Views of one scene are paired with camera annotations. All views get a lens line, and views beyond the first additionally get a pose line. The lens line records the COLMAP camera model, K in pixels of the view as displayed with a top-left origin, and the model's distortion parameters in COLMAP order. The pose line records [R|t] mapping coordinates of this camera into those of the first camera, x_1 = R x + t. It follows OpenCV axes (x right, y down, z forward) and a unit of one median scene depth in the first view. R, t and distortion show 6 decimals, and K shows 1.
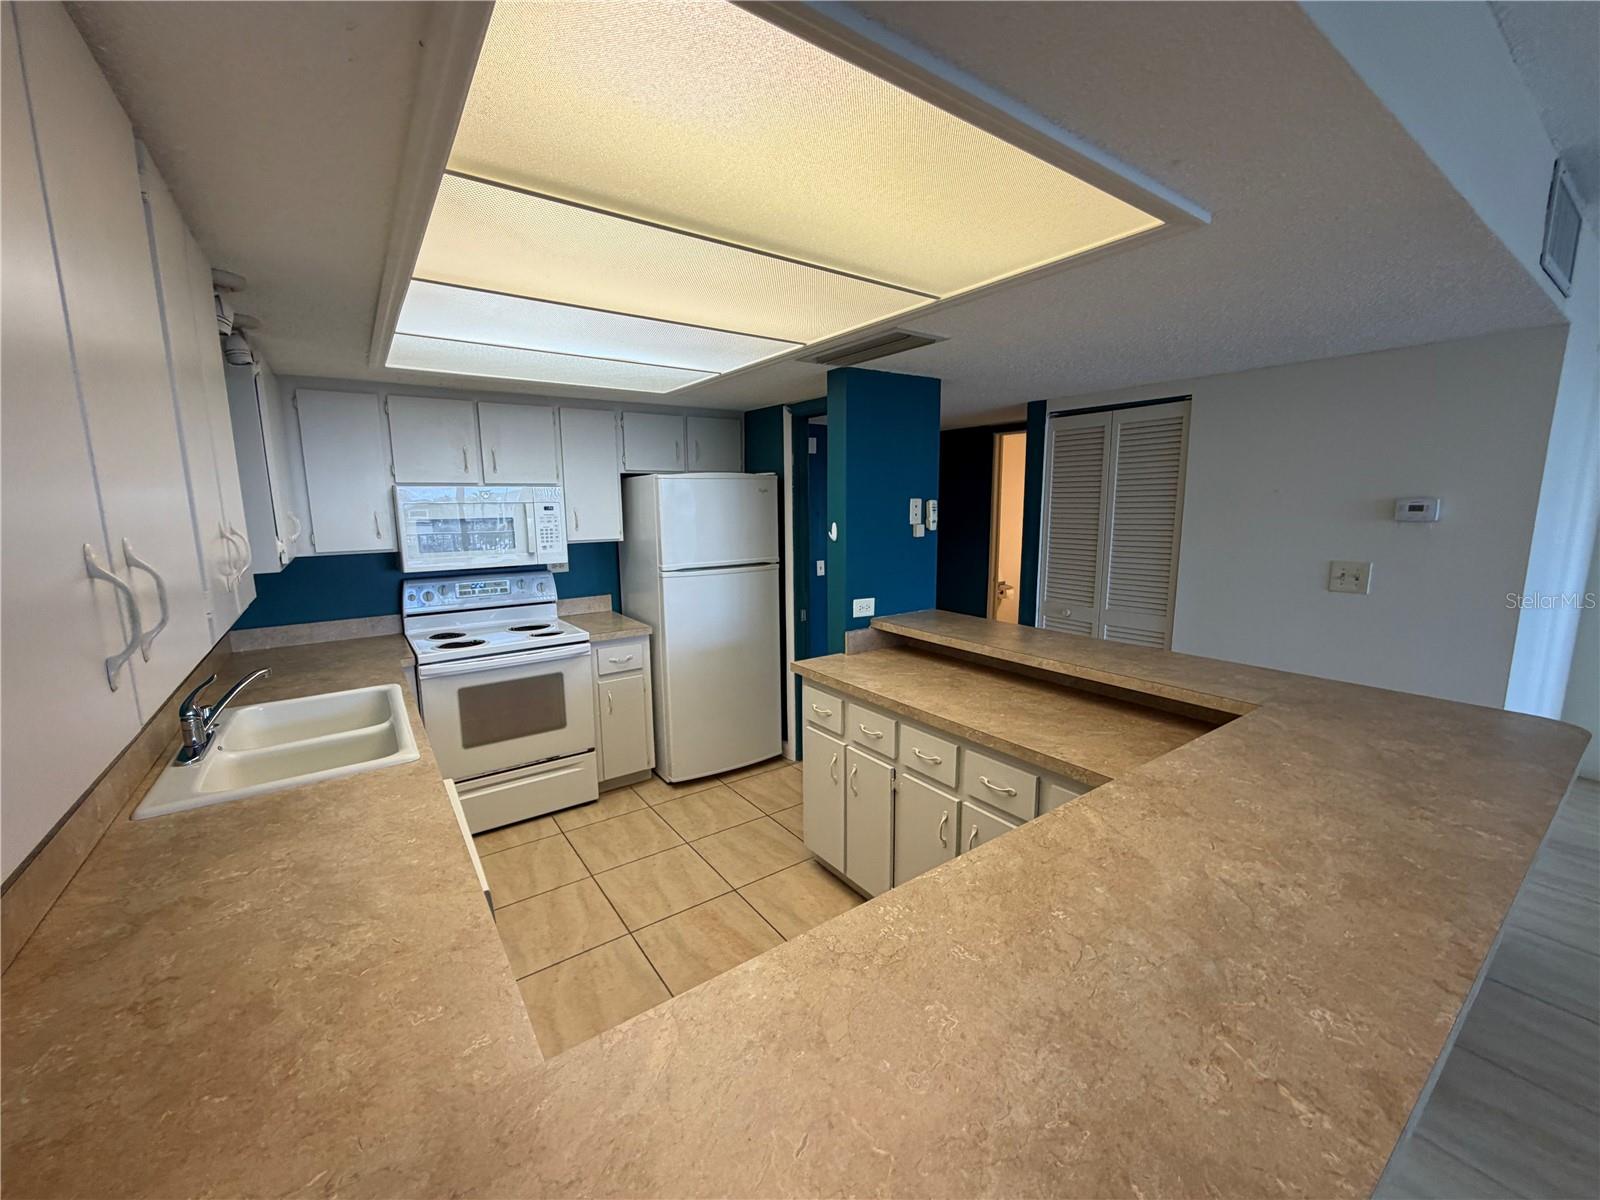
lens RADIAL K [[637.6, 0, 802.5], [0, 637.6, 597.5], [0, 0, 1]] dist [0.000152, -0.000069]
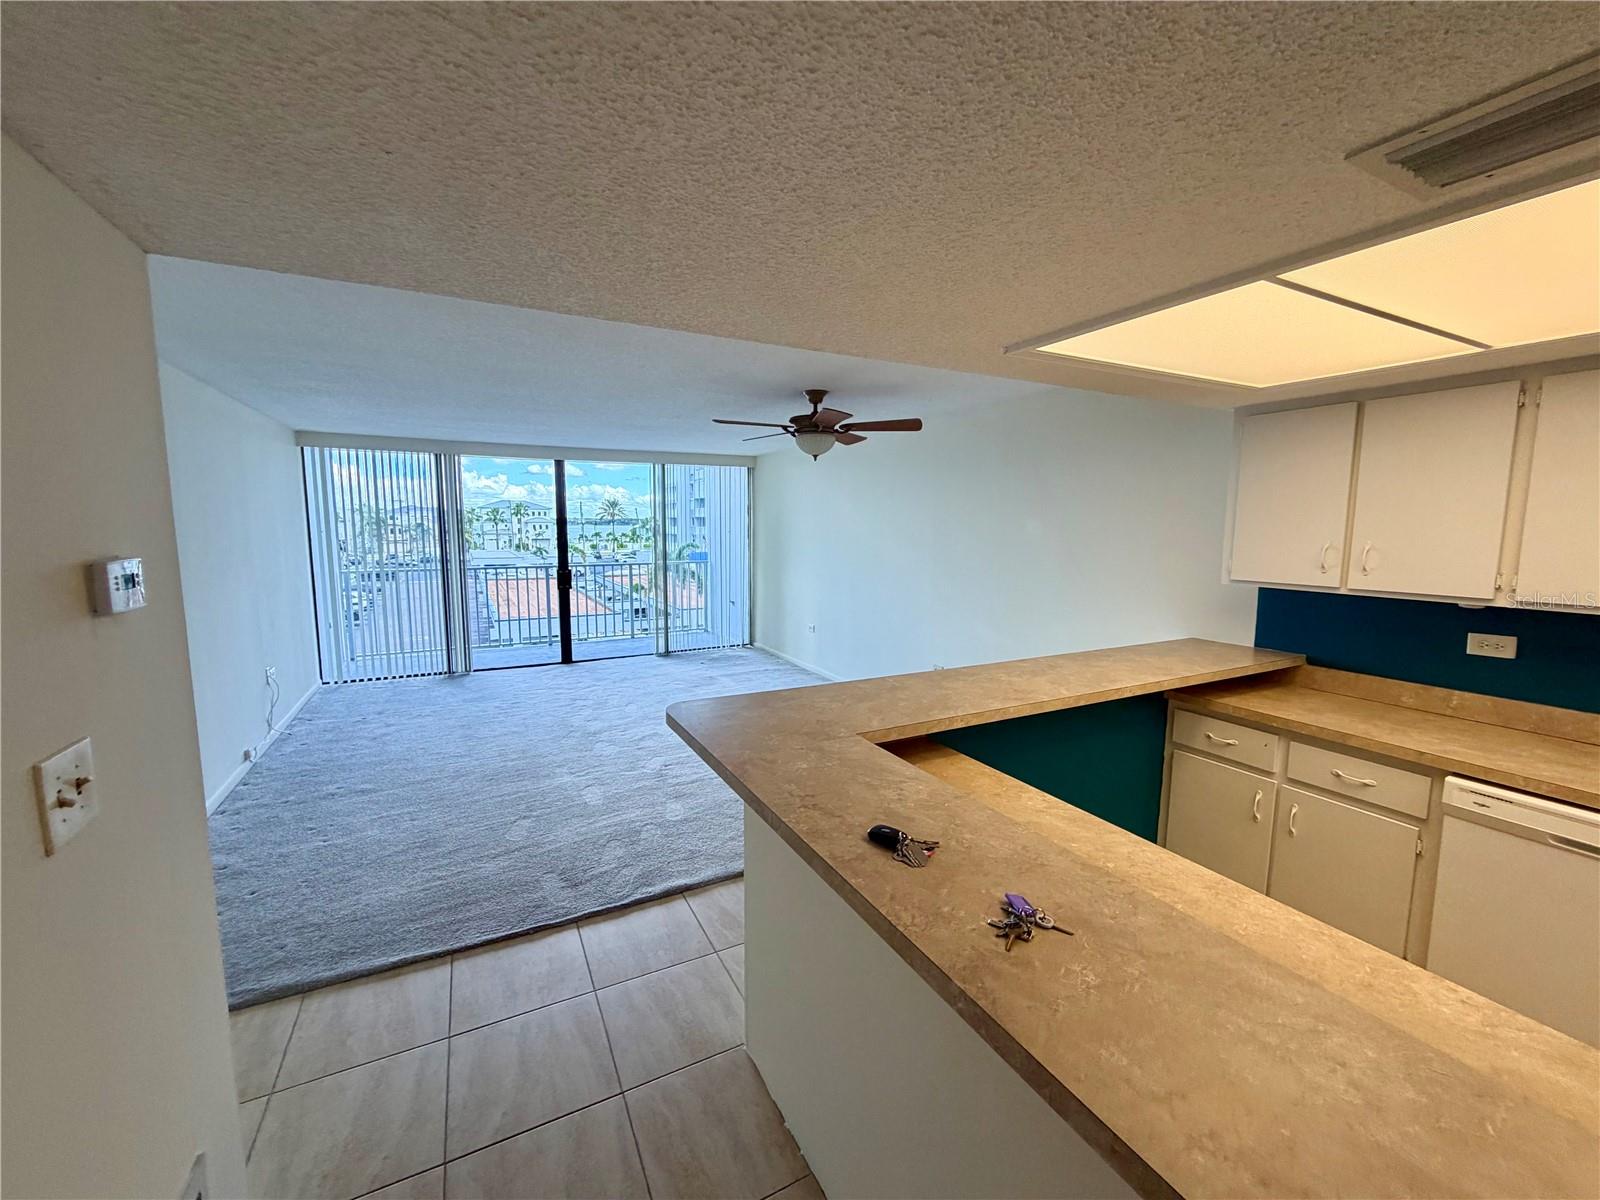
lens RADIAL K [[637.6, 0, 793.7], [0, 637.6, 596.7], [0, 0, 1]] dist [0.000152, -0.000069]
pose [[-0.990412, -0.010476, 0.137746, 0.673327], [0.027162, 0.962888, 0.268529, -0.339730], [-0.135447, 0.269696, -0.953372, 1.951432]]
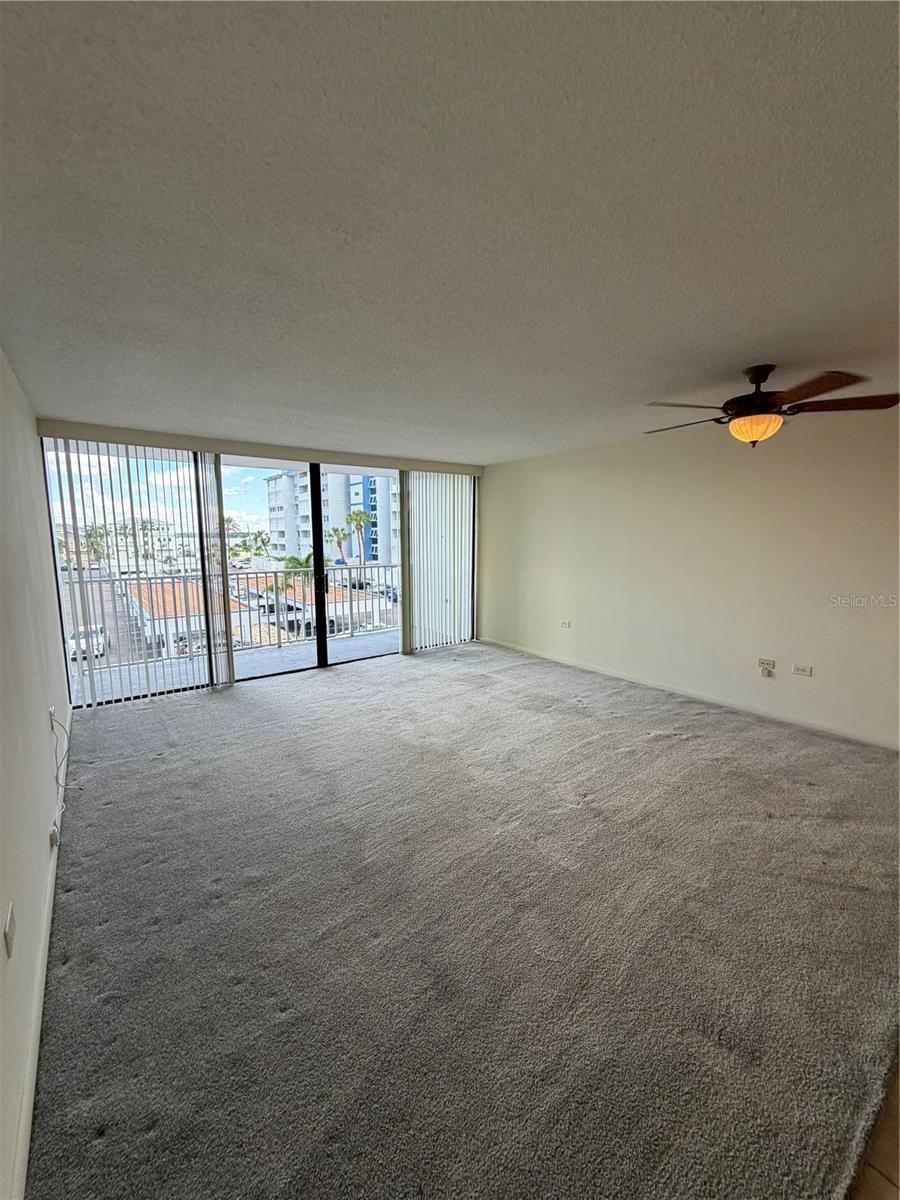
lens RADIAL K [[478.2, 0, 452.5], [0, 478.2, 600.1], [0, 0, 1]] dist [0.000152, -0.000069]
pose [[-0.999552, 0.014978, -0.025922, 1.157668], [0.006797, 0.956774, 0.290754, -0.277518], [0.029156, 0.290448, -0.956447, 1.668492]]
